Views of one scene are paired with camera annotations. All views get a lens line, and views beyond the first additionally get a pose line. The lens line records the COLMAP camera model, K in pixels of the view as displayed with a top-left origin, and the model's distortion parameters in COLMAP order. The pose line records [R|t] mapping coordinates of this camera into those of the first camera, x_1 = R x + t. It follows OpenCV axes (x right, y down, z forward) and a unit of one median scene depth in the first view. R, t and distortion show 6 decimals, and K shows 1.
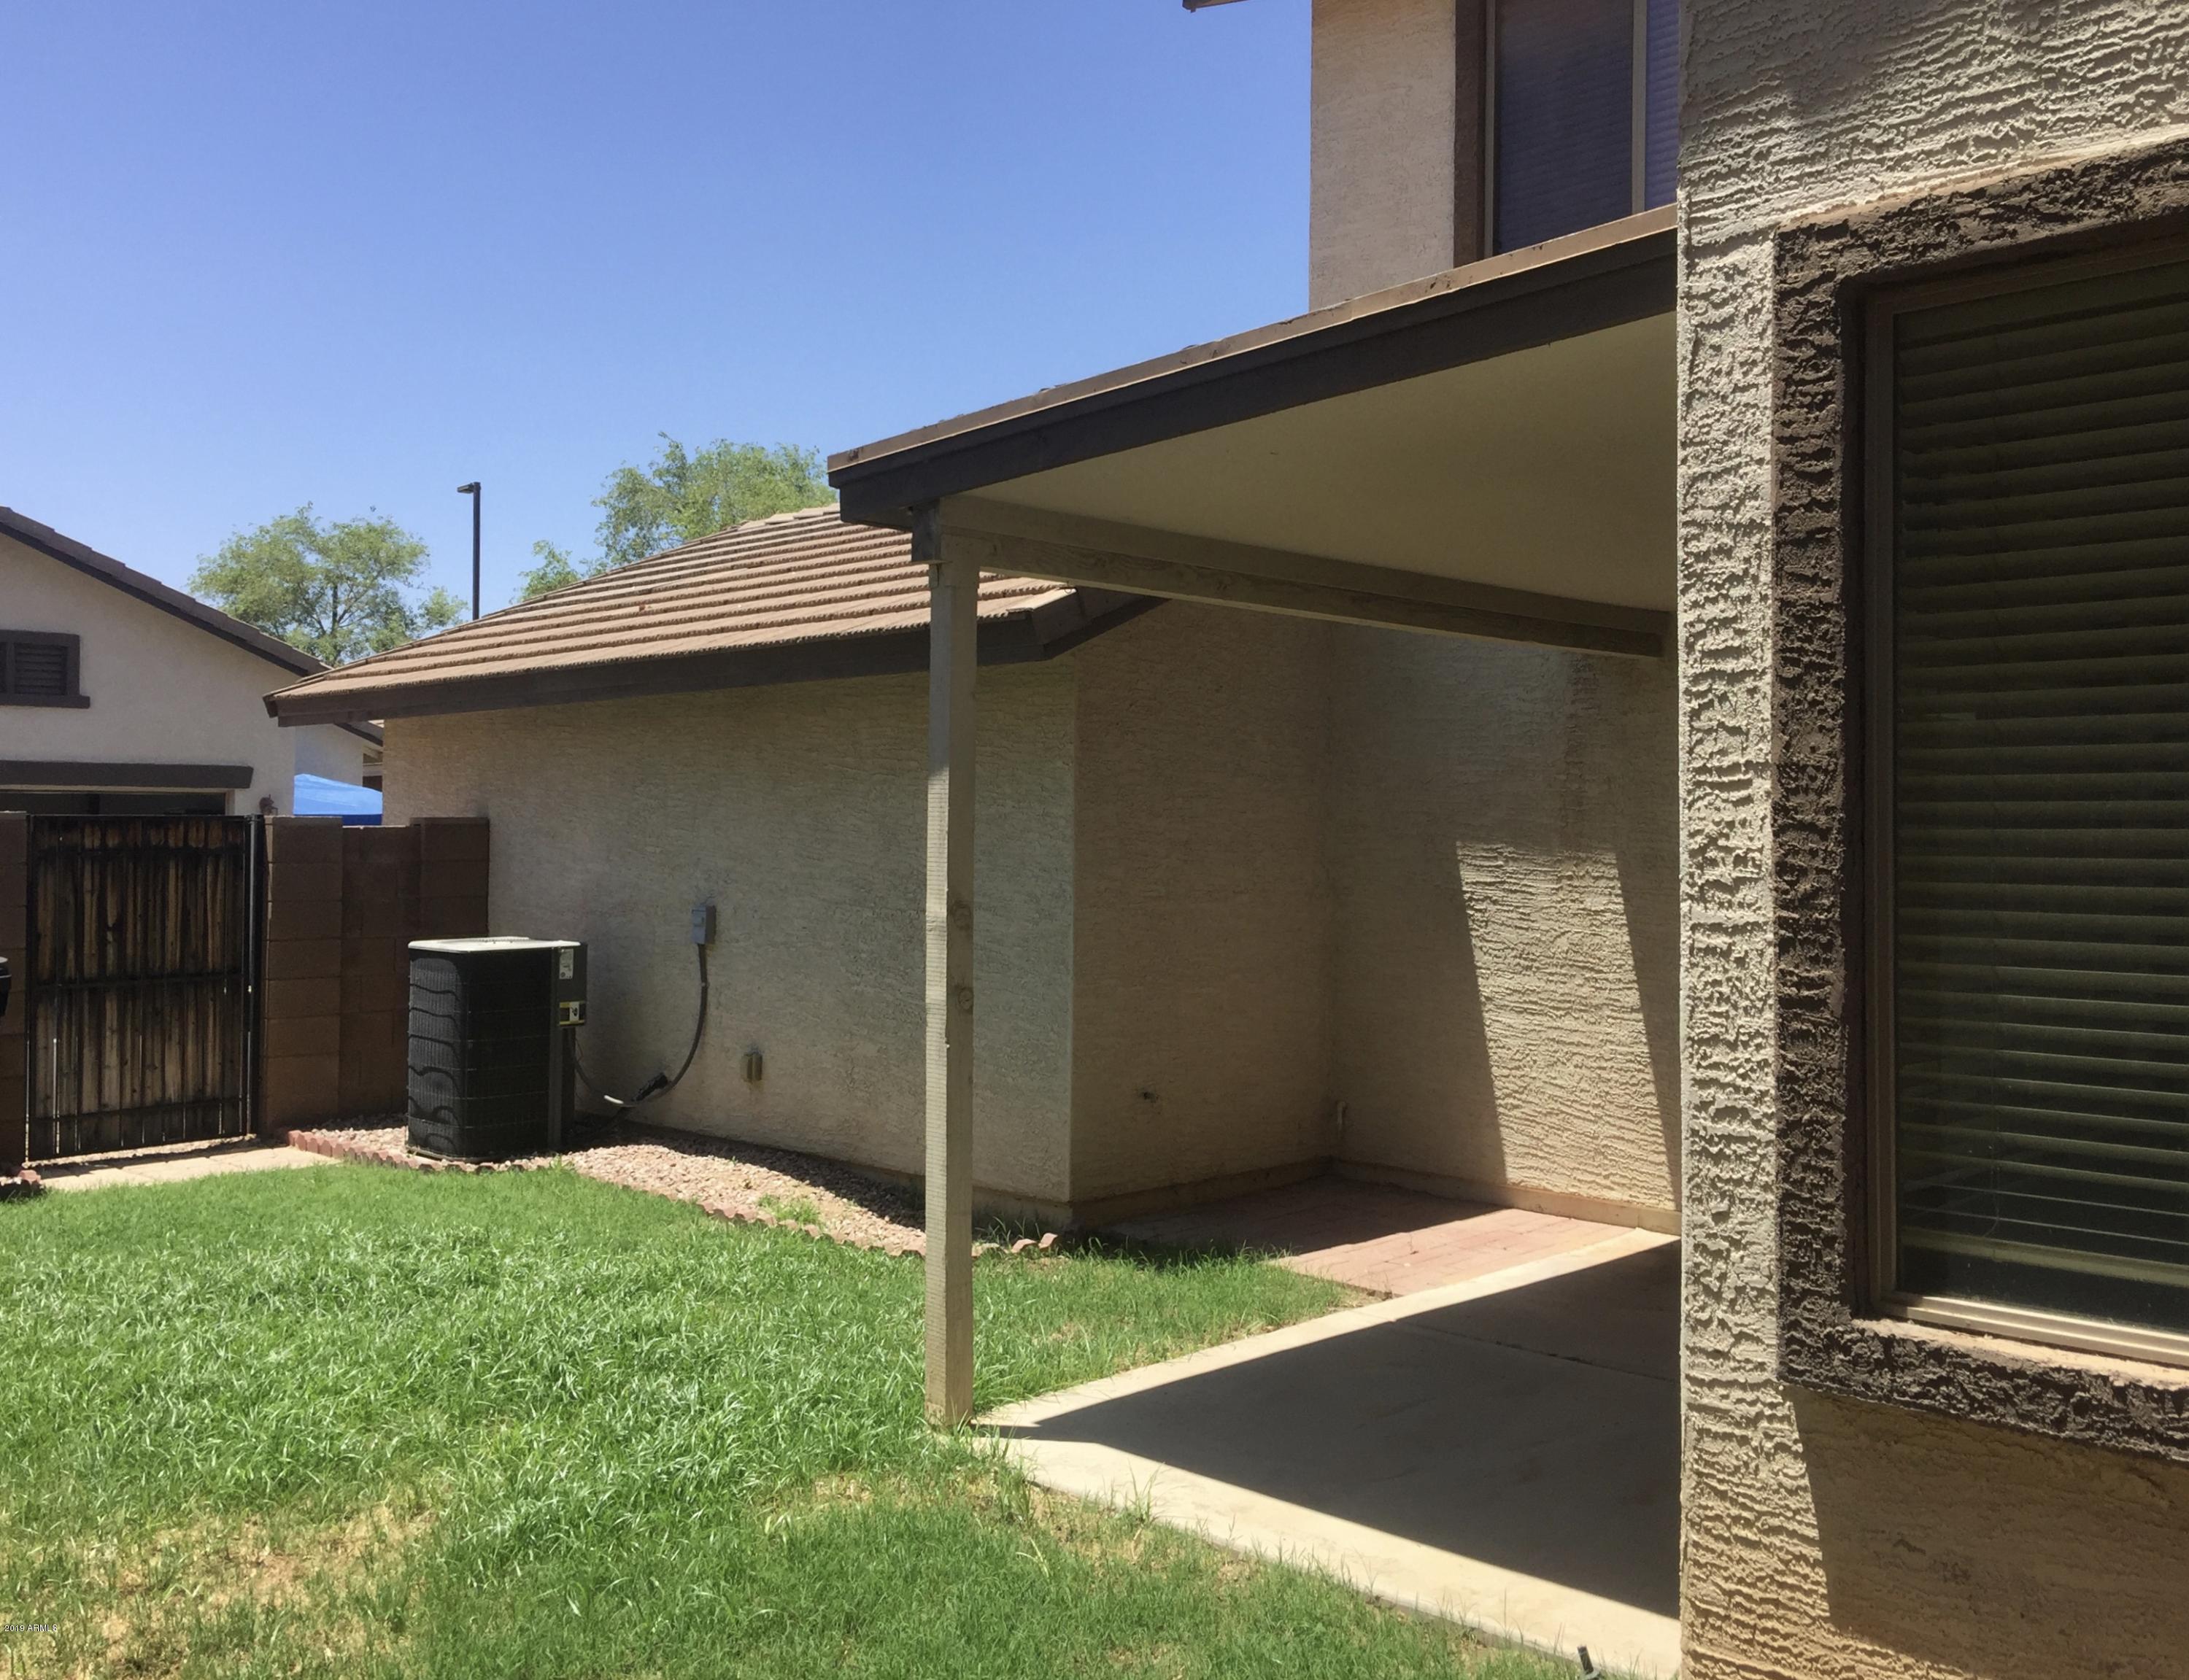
lens RADIAL K [[1914.3, 0, 1096.1], [0, 1914.3, 796.1], [0, 0, 1]] dist [0.003467, 0.000819]
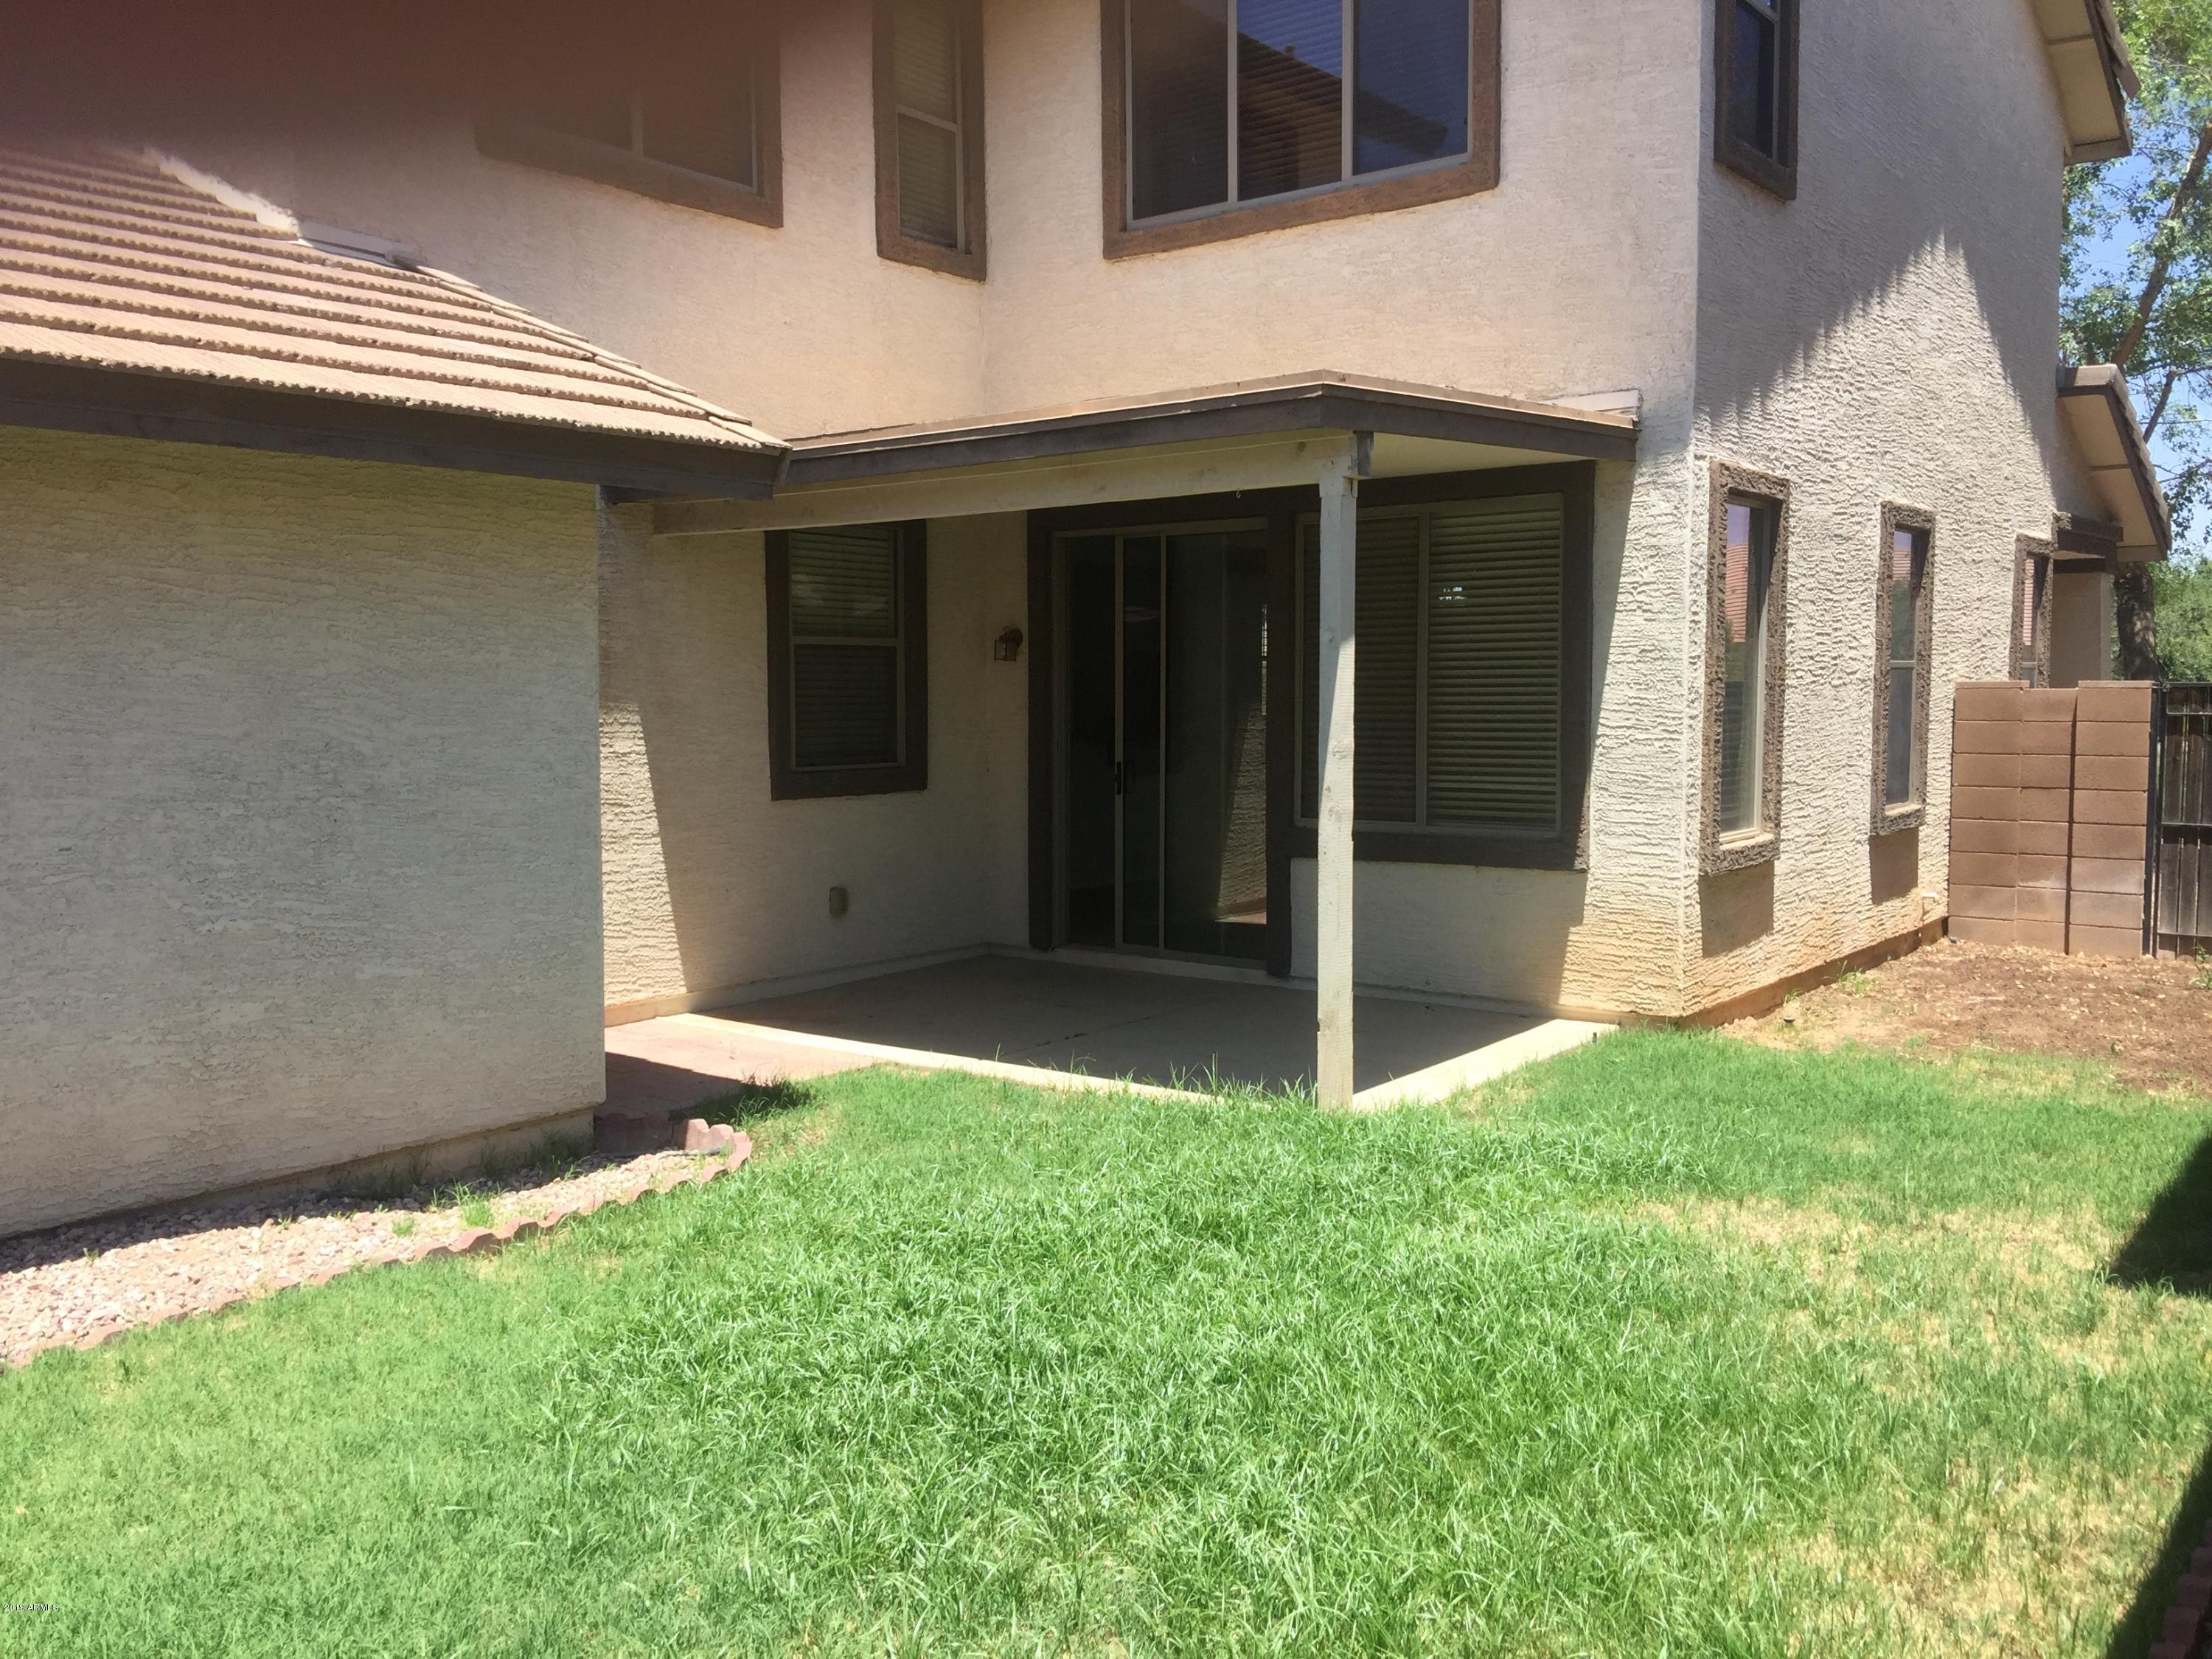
lens RADIAL K [[1872.3, 0, 1106.0], [0, 1872.3, 829.5], [0, 0, 1]] dist [0.091065, -0.134119]
pose [[-0.129219, -0.079203, 0.988448, -0.883220], [-0.011971, 0.996857, 0.078312, 0.014231], [-0.991544, -0.001713, -0.129761, 0.861460]]
